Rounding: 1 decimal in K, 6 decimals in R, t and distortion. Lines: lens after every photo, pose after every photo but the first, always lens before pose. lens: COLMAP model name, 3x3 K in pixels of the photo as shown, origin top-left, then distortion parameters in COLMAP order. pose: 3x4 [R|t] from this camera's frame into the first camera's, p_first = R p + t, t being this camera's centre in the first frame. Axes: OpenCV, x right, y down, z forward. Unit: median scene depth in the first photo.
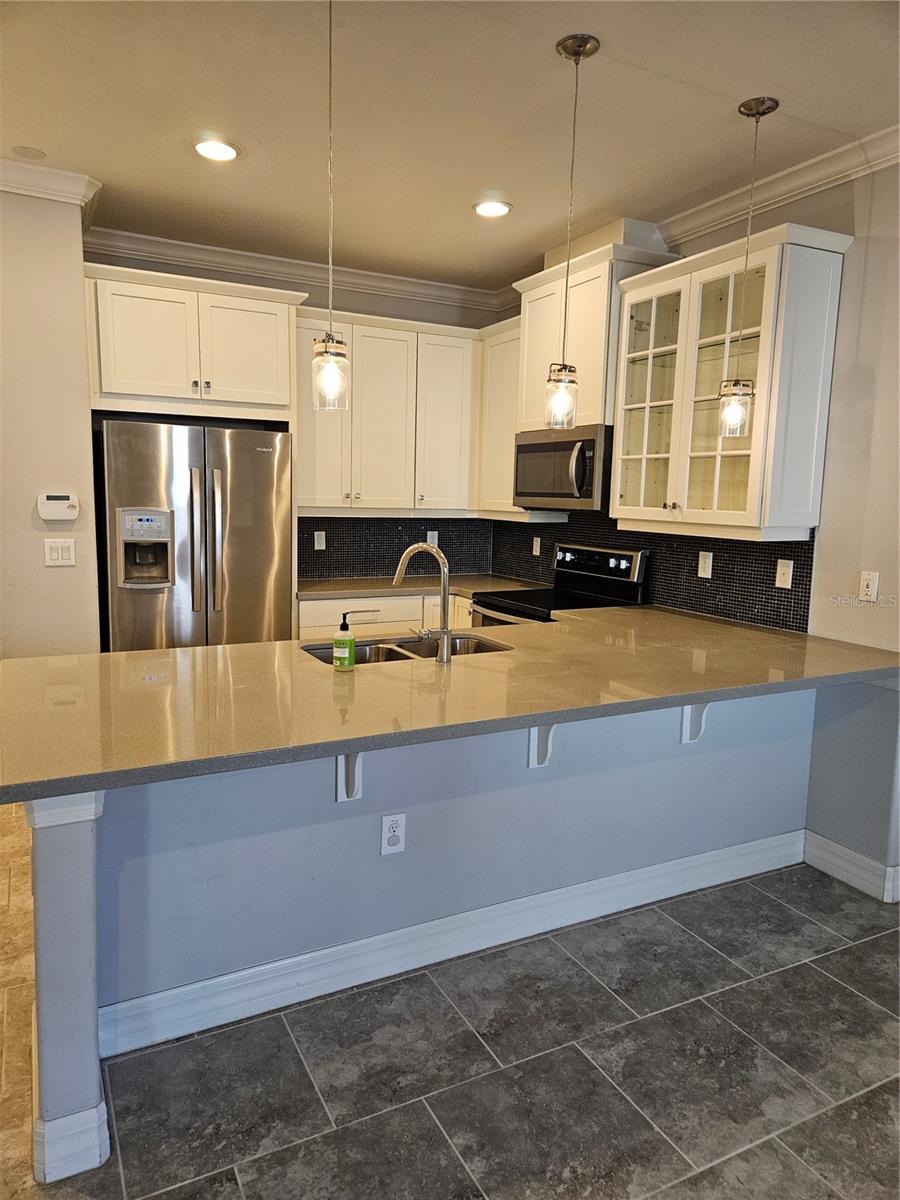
lens RADIAL K [[795.4, 0, 442.6], [0, 795.4, 592.2], [0, 0, 1]] dist [0.066411, -0.047823]
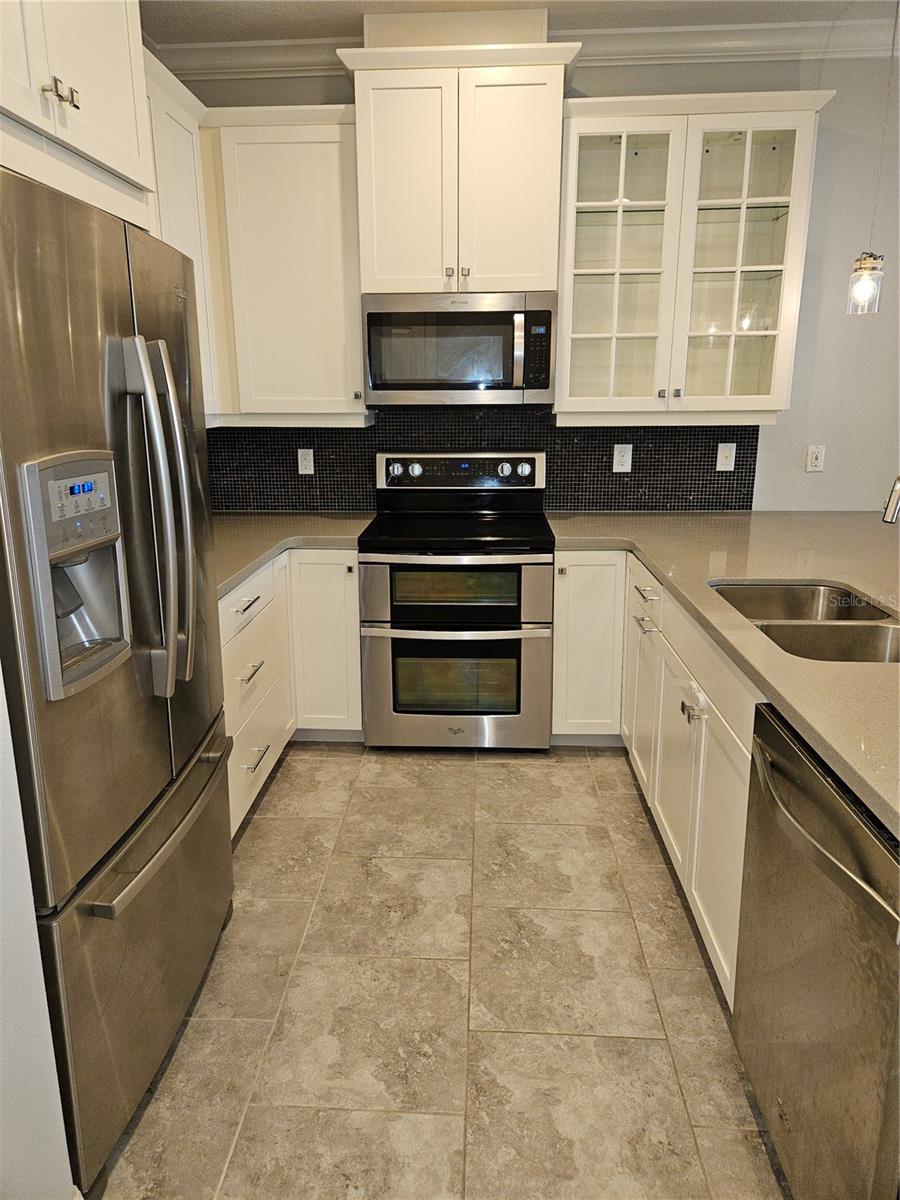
lens RADIAL K [[795.4, 0, 439.1], [0, 795.4, 582.9], [0, 0, 1]] dist [0.066411, -0.047823]
pose [[0.507894, -0.224608, 0.831622, -0.594014], [0.128043, 0.974368, 0.184963, -0.093588], [-0.851850, 0.012542, 0.523635, 0.704578]]
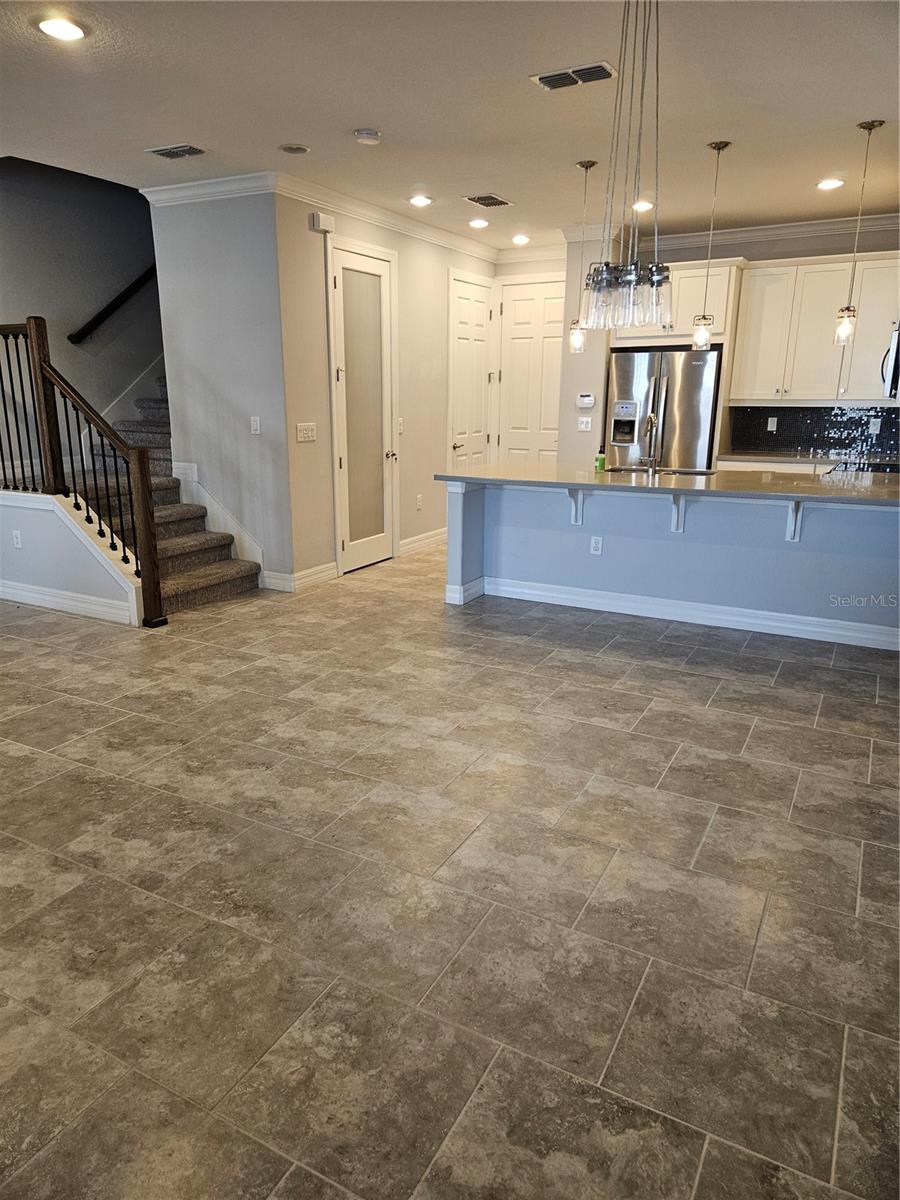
lens RADIAL K [[795.4, 0, 441.3], [0, 795.4, 594.6], [0, 0, 1]] dist [0.066411, -0.047823]
pose [[0.556553, 0.187132, -0.809463, 1.414242], [-0.095271, 0.982251, 0.161573, 0.109856], [0.825332, -0.012806, 0.564503, -0.570097]]
